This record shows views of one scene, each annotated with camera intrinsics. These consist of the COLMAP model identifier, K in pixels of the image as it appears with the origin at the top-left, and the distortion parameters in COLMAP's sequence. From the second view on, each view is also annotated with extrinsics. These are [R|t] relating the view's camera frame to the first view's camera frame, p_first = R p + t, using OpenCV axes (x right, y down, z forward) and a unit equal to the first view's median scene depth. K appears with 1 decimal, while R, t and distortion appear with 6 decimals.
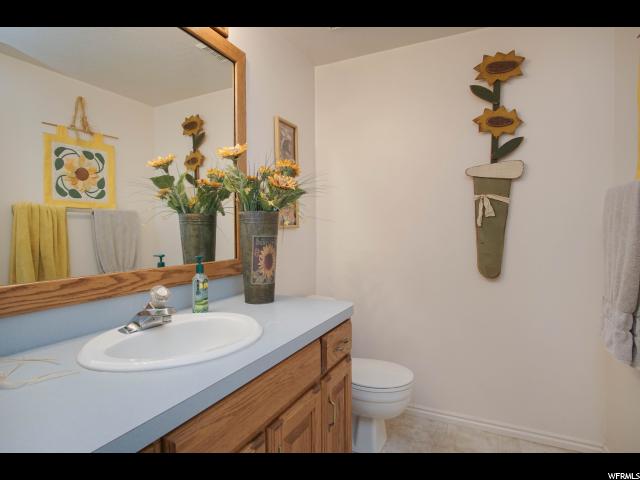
lens RADIAL K [[343.6, 0, 319.8], [0, 343.6, 240.0], [0, 0, 1]] dist [-0.031563, 0.003056]
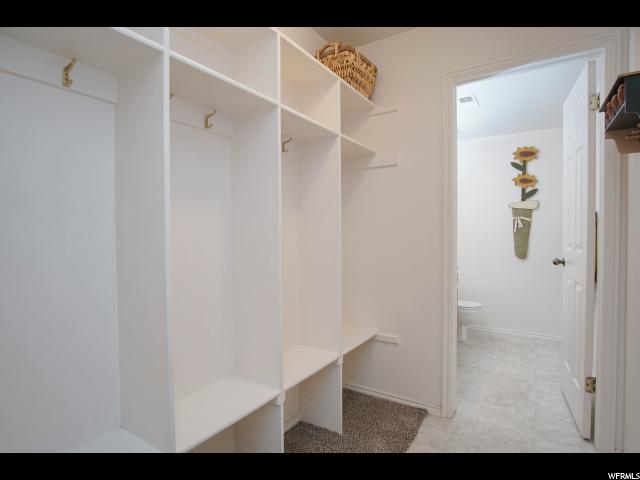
lens RADIAL K [[343.6, 0, 320.7], [0, 343.6, 240.2], [0, 0, 1]] dist [-0.031563, 0.003056]
pose [[0.989104, 0.005924, -0.147097, -0.366780], [-0.008339, 0.999840, -0.015804, 0.043648], [0.146980, 0.016859, 0.988996, -1.141759]]
